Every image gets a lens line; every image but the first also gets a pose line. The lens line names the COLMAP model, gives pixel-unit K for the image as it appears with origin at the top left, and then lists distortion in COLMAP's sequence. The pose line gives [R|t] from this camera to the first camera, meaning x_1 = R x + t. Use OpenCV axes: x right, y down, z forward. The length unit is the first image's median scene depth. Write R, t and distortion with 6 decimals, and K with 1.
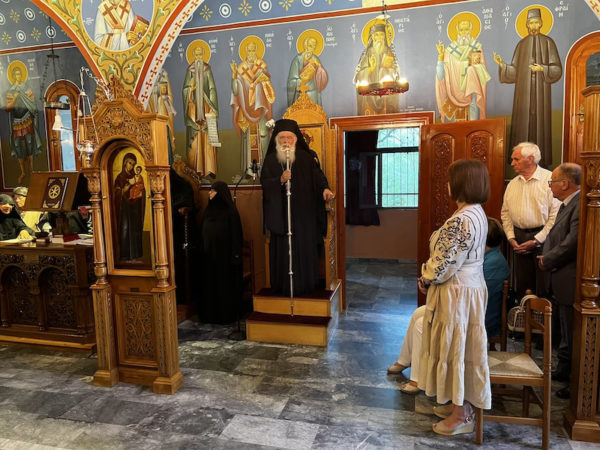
lens RADIAL K [[454.3, 0, 298.9], [0, 454.3, 223.9], [0, 0, 1]] dist [0.046650, -0.053894]
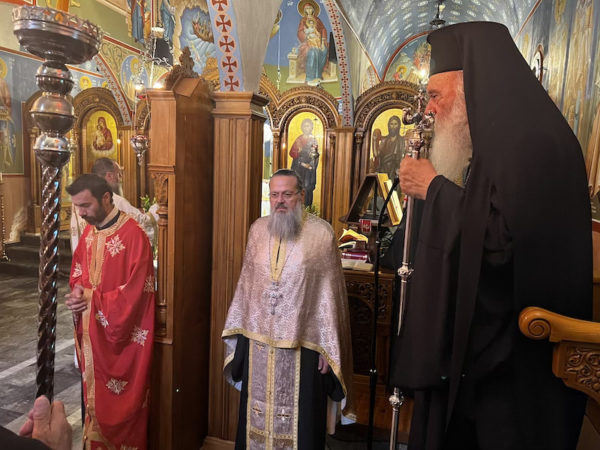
lens RADIAL K [[454.3, 0, 299.2], [0, 454.3, 227.5], [0, 0, 1]] dist [0.046650, -0.053894]
pose [[-0.019491, 0.148111, -0.988779, 0.258749], [-0.144531, 0.978161, 0.149370, -0.109946], [0.989308, 0.145821, 0.002341, 0.794990]]
